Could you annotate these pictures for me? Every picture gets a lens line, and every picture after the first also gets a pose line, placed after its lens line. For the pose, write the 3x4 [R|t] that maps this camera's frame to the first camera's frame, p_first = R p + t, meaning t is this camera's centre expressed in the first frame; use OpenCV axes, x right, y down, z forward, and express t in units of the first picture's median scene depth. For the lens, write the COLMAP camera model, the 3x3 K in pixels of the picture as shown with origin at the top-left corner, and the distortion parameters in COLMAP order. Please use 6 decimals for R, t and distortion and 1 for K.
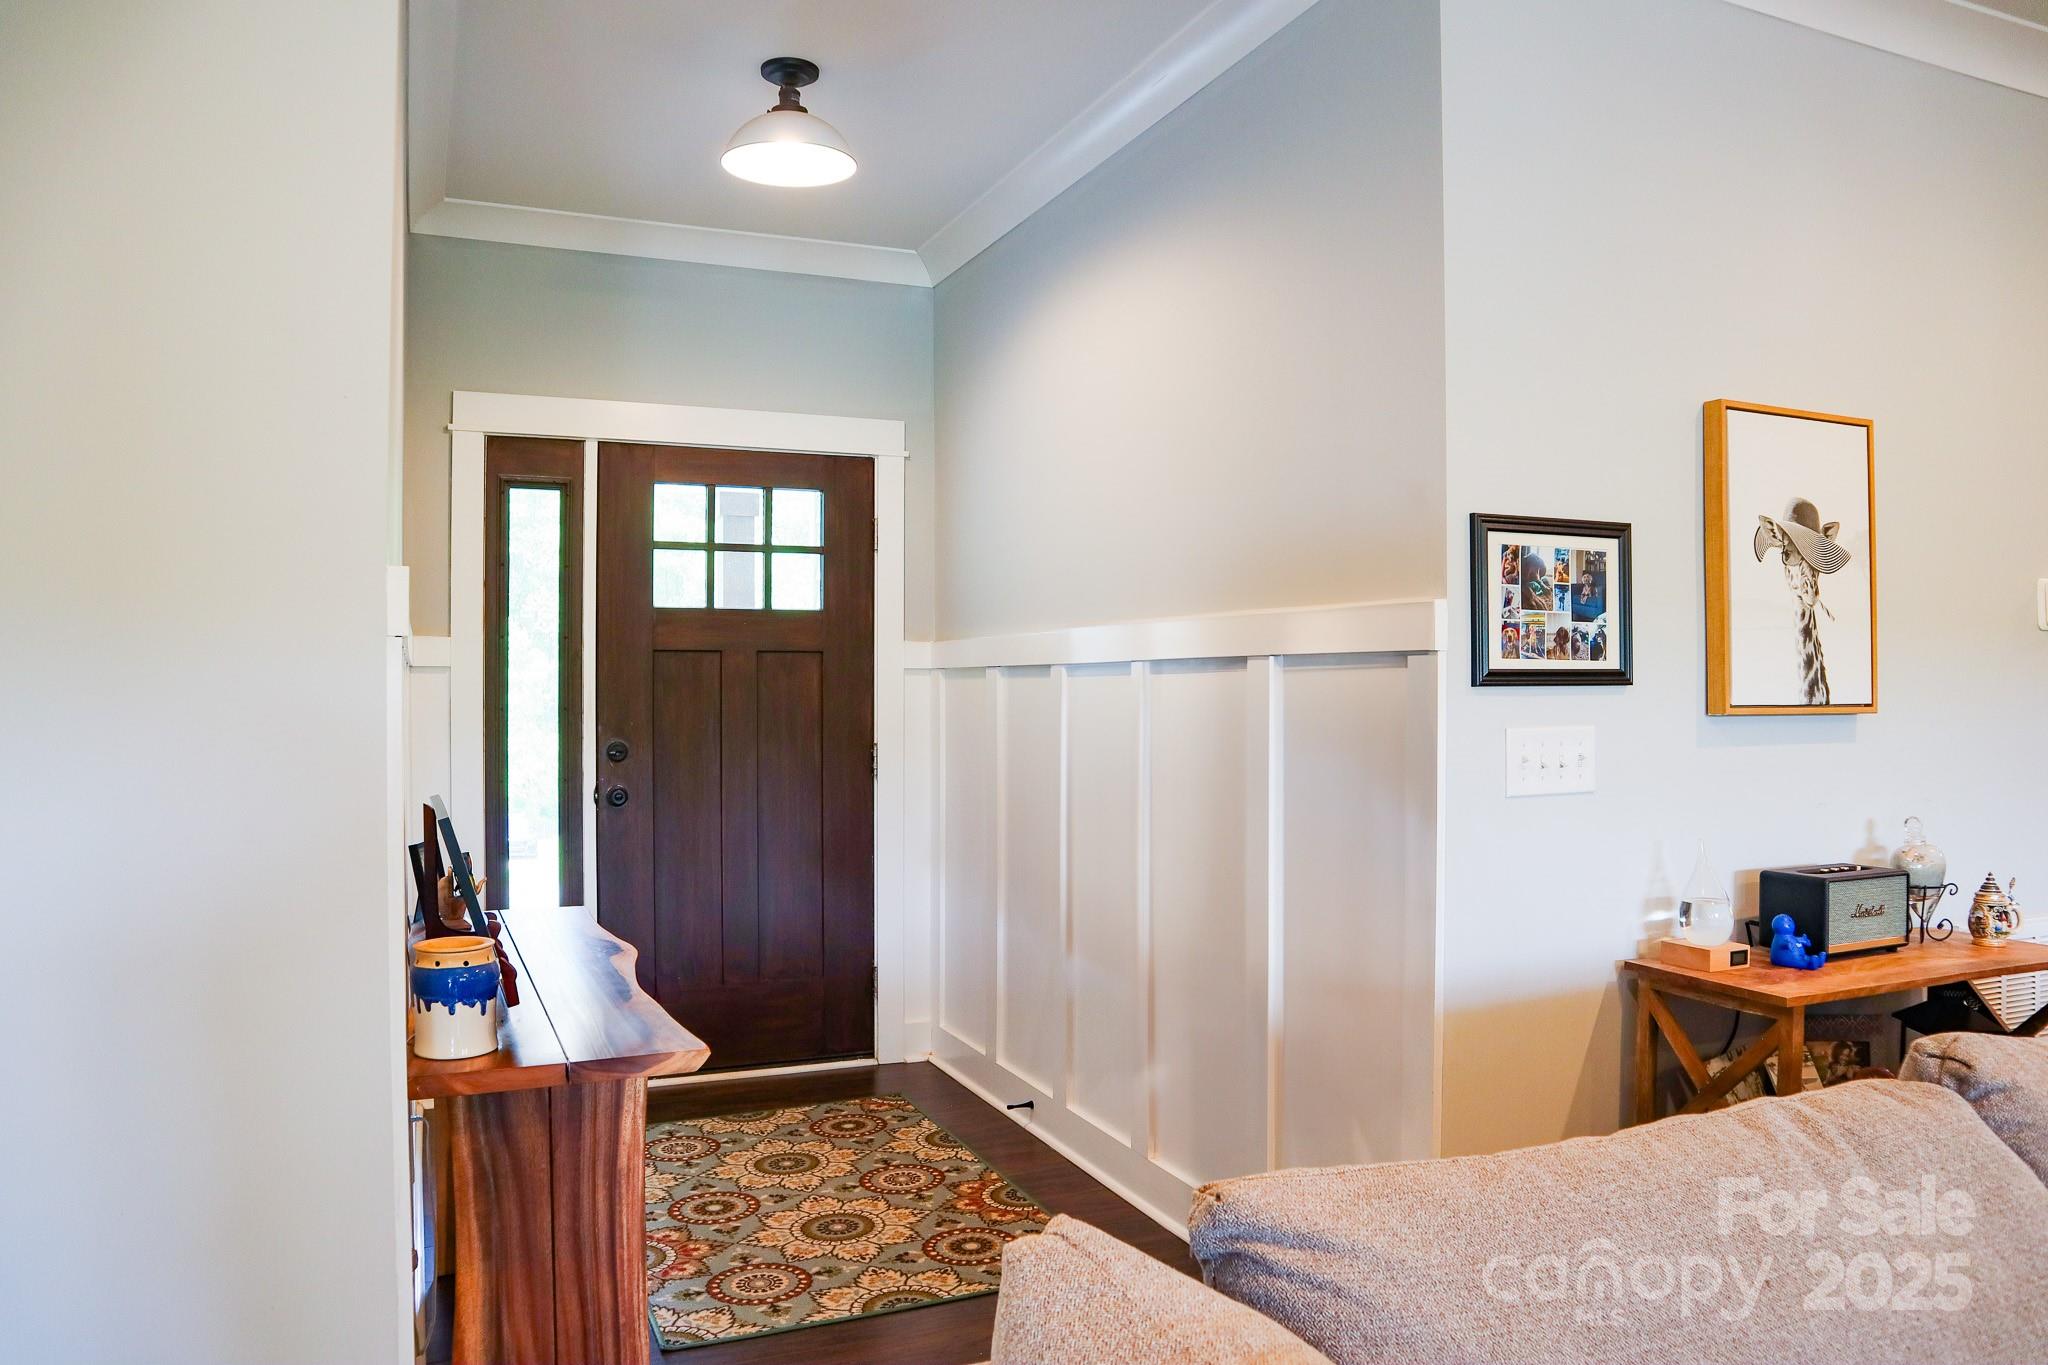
lens RADIAL K [[1451.1, 0, 1022.7], [0, 1451.1, 695.8], [0, 0, 1]] dist [-0.099110, 0.064980]
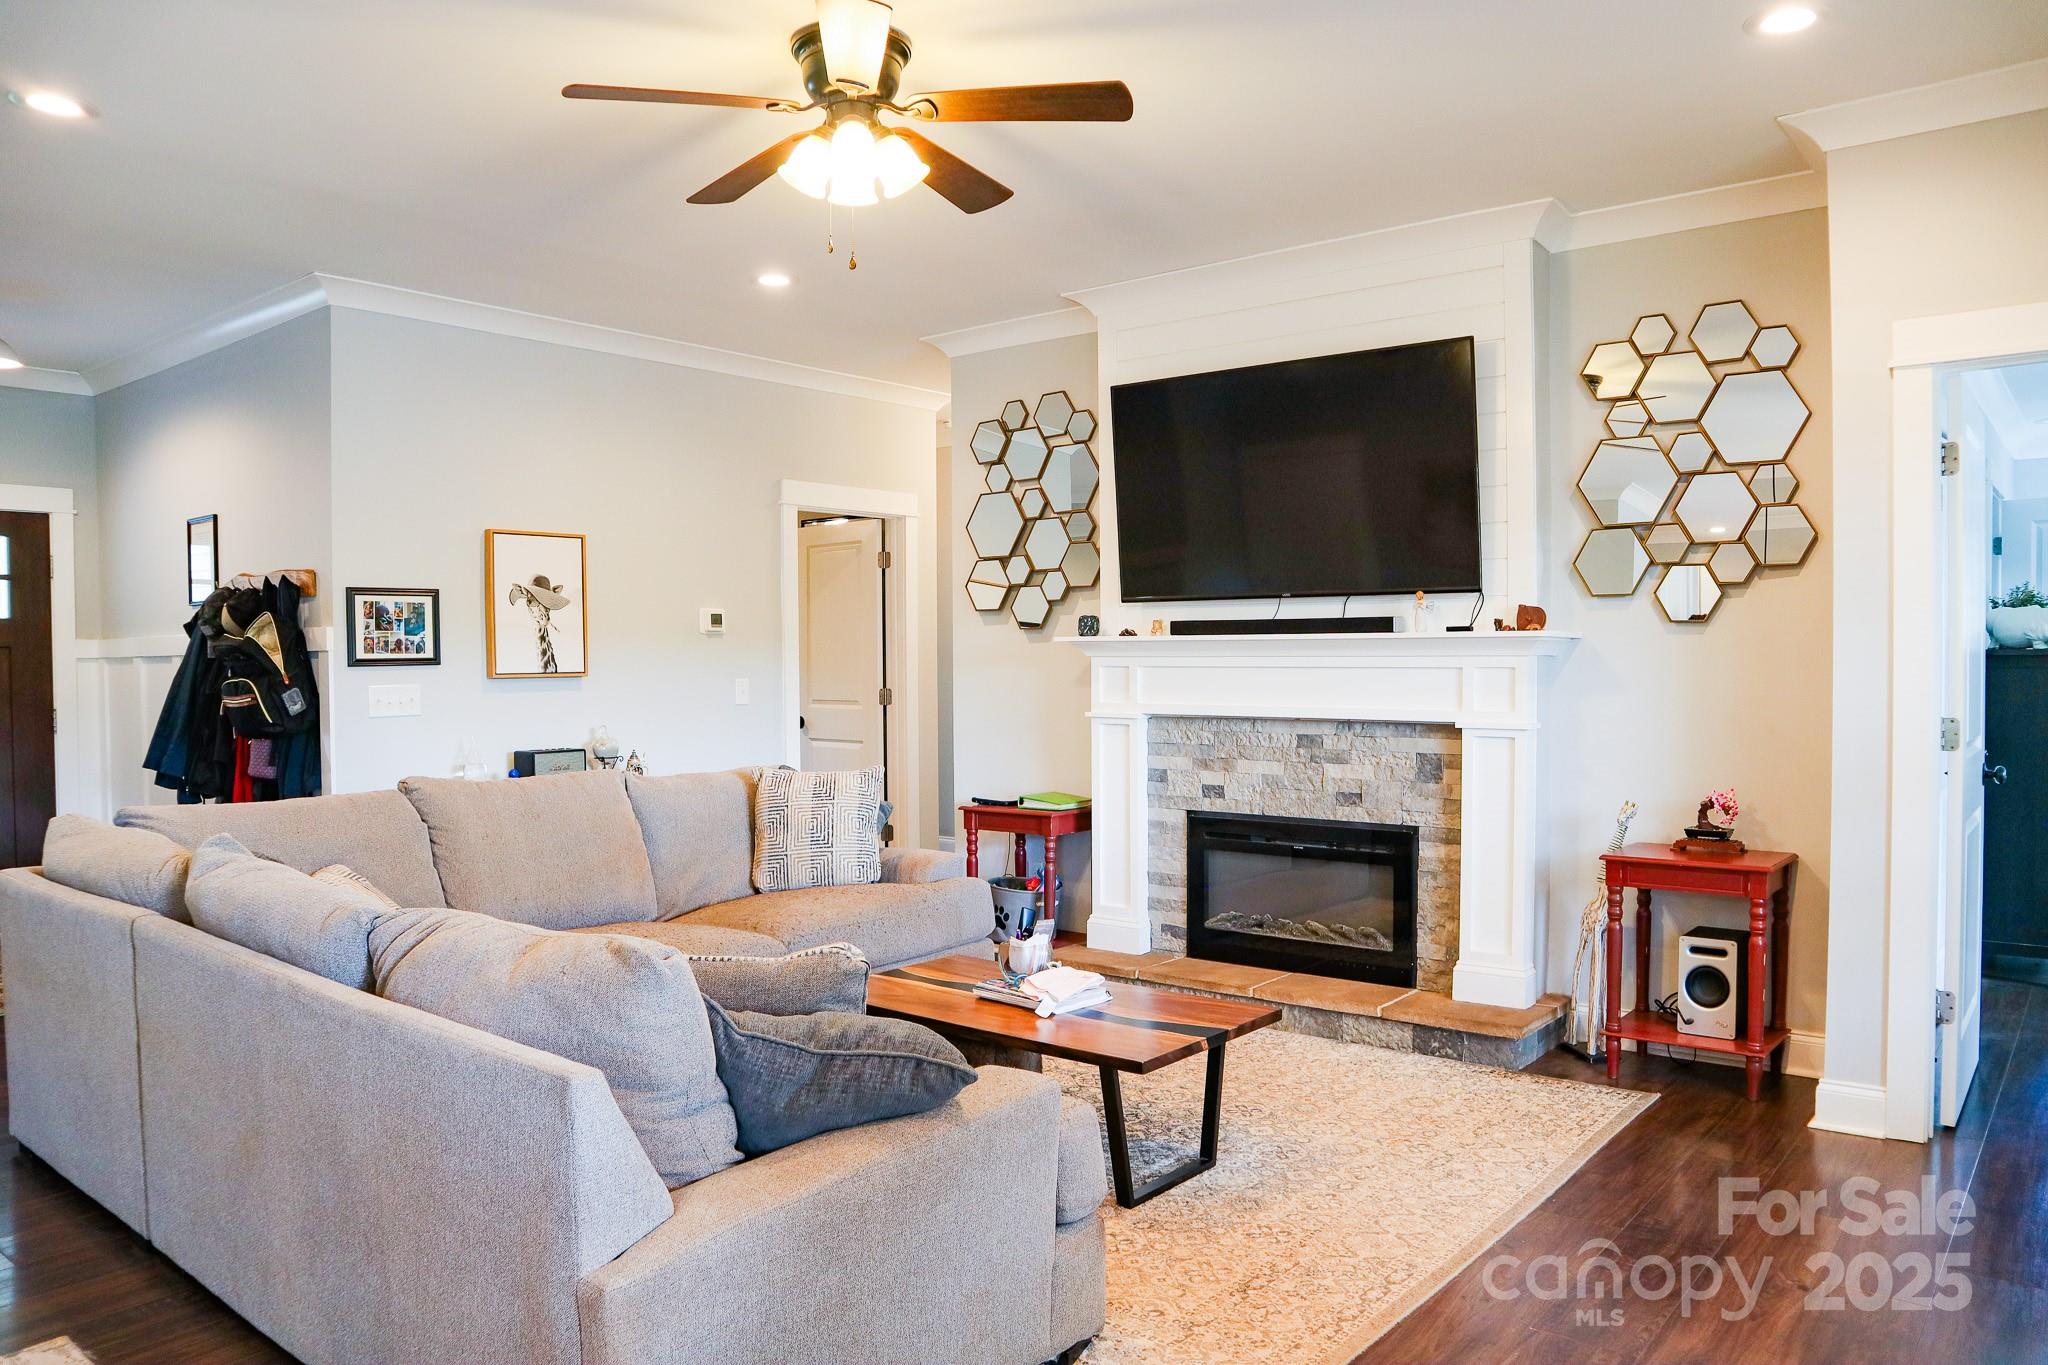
lens RADIAL K [[1435.0, 0, 1025.0], [0, 1435.0, 693.3], [0, 0, 1]] dist [-0.117091, 0.073232]
pose [[0.885200, -0.022652, 0.464658, 0.211879], [0.014931, 0.999683, 0.020289, 0.005092], [-0.464971, -0.011022, 0.885258, -1.218937]]
